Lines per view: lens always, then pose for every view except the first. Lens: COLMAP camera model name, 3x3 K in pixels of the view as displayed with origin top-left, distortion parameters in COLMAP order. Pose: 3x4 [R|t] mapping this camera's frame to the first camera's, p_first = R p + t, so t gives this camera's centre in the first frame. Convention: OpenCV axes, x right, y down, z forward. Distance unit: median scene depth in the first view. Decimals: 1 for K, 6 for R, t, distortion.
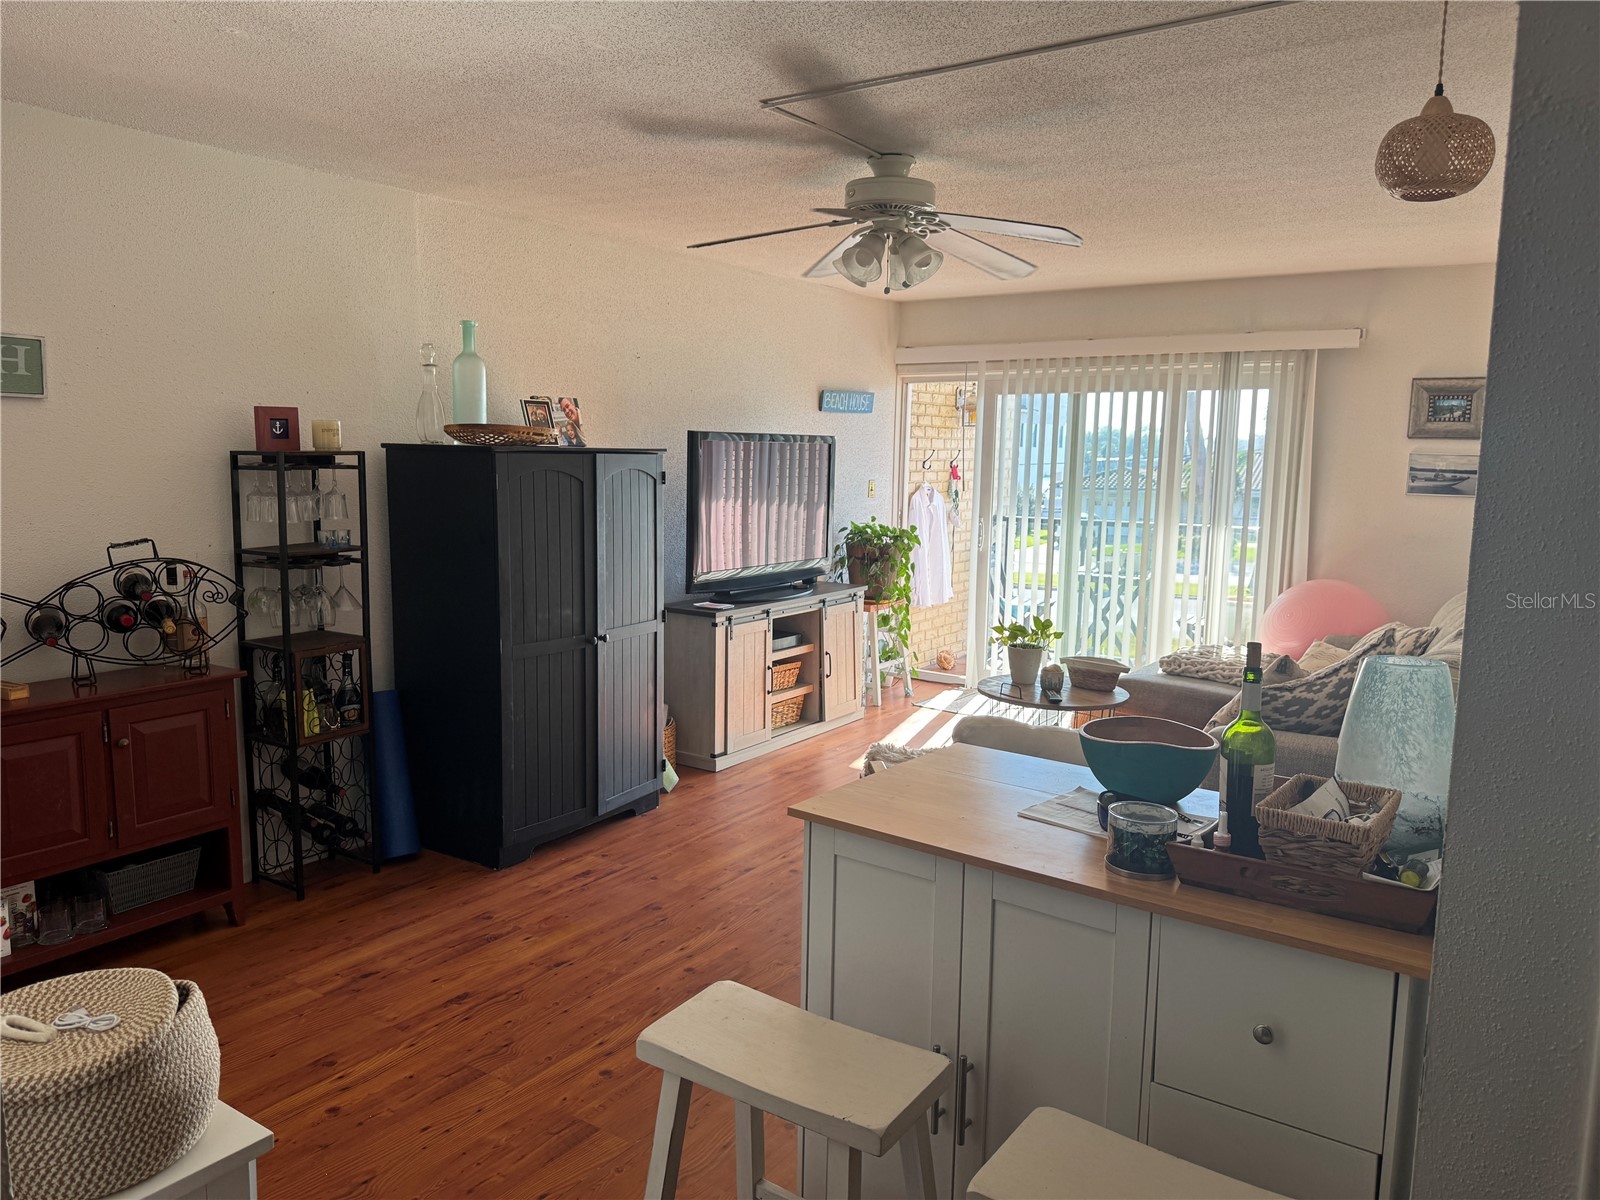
lens RADIAL K [[1102.7, 0, 800.0], [0, 1102.7, 600.0], [0, 0, 1]] dist [0.005922, 0.002217]
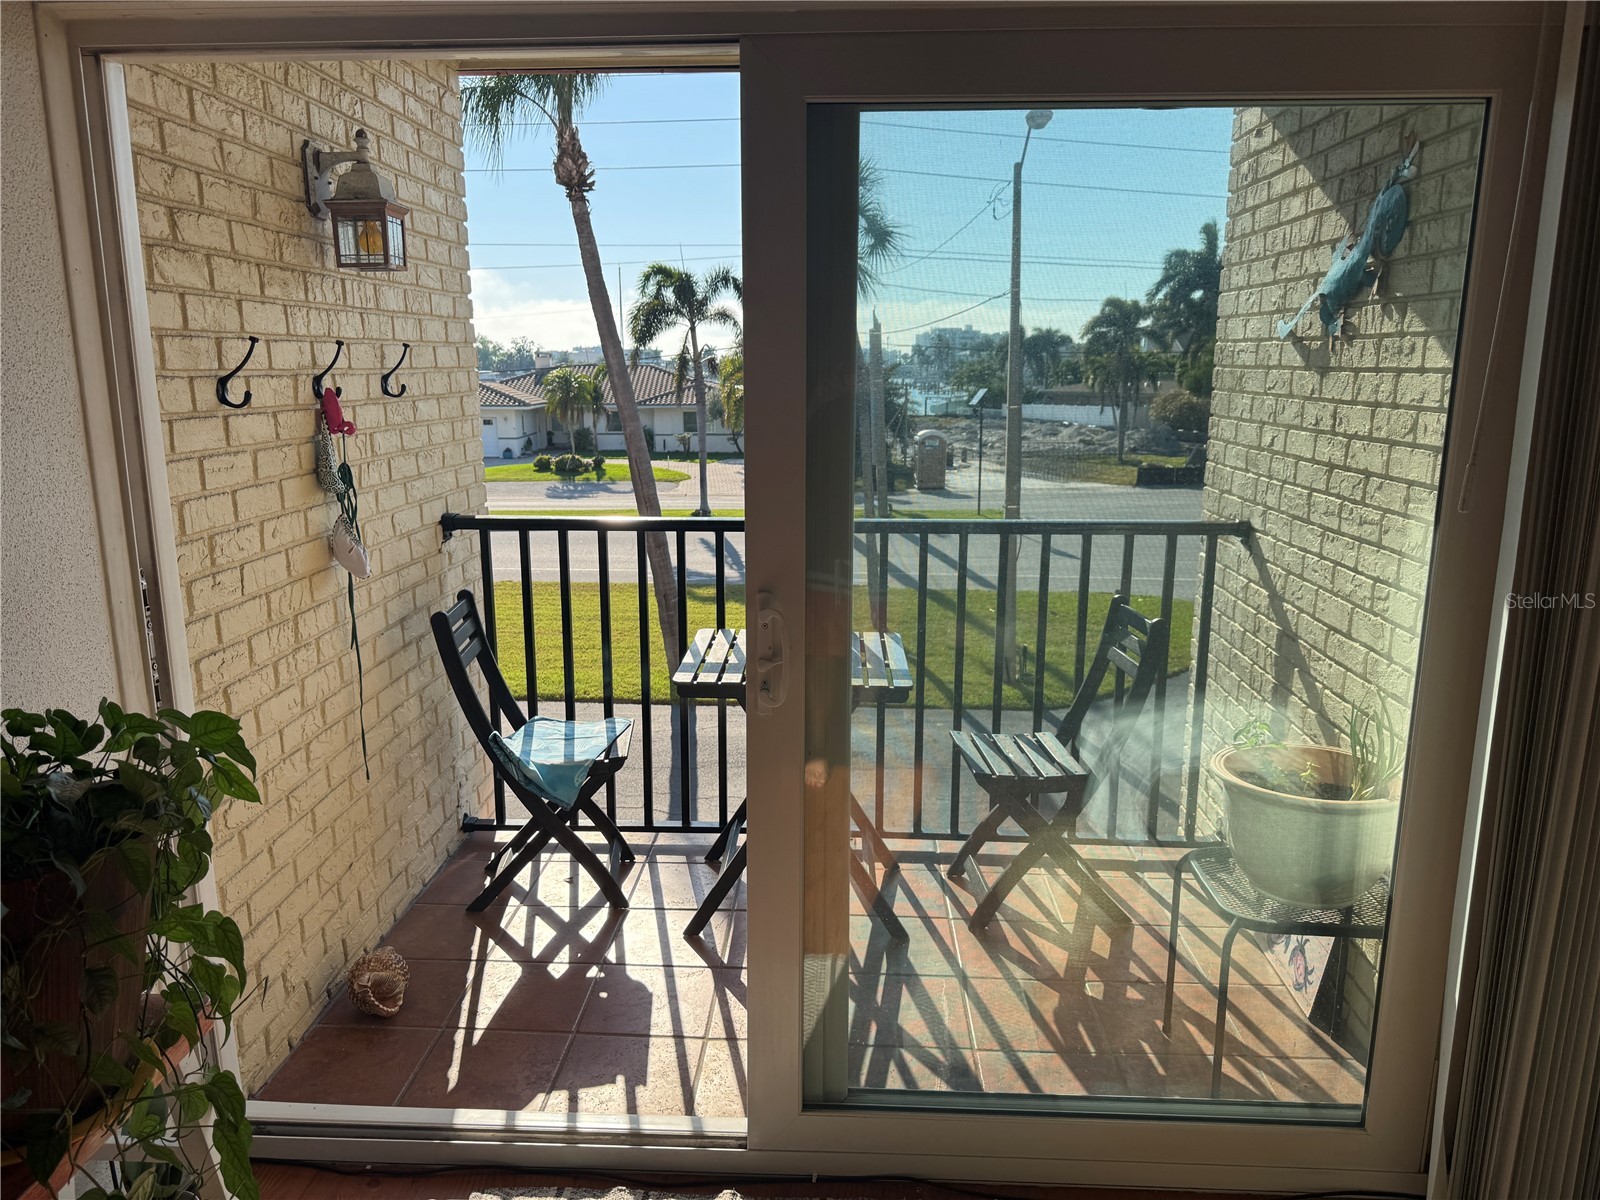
lens RADIAL K [[1102.7, 0, 800.0], [0, 1102.7, 600.0], [0, 0, 1]] dist [0.005922, 0.002217]
pose [[0.833397, -0.130352, 0.537083, 0.075861], [0.085497, 0.990497, 0.107731, -0.086644], [-0.546022, -0.043864, 0.836622, 0.672756]]
